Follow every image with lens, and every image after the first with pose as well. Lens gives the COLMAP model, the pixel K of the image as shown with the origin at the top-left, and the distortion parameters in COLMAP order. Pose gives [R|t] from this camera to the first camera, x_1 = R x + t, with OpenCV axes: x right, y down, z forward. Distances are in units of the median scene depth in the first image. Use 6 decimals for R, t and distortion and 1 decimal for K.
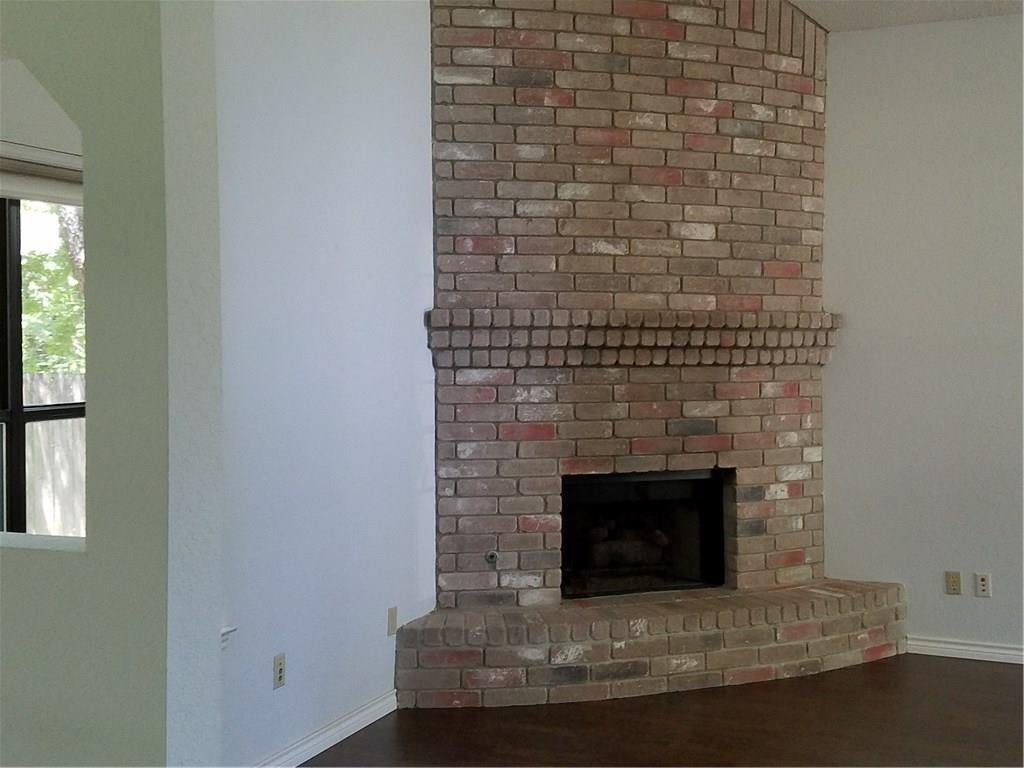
lens RADIAL K [[1230.6, 0, 560.1], [0, 1230.6, 357.5], [0, 0, 1]] dist [0.273860, -0.516902]
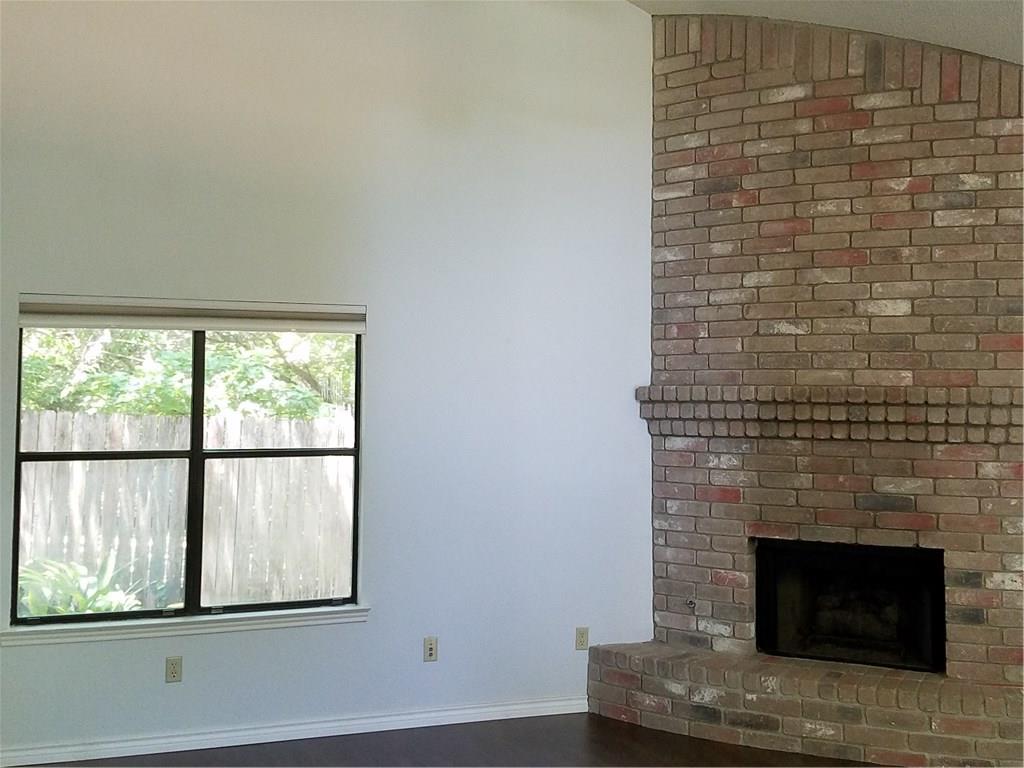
lens RADIAL K [[1230.6, 0, 560.1], [0, 1230.6, 357.5], [0, 0, 1]] dist [0.273860, -0.516902]
pose [[0.685886, -0.021073, -0.727404, 0.697221], [-0.019430, 0.998694, -0.047254, -0.008350], [0.727450, 0.046544, 0.684580, 0.113492]]
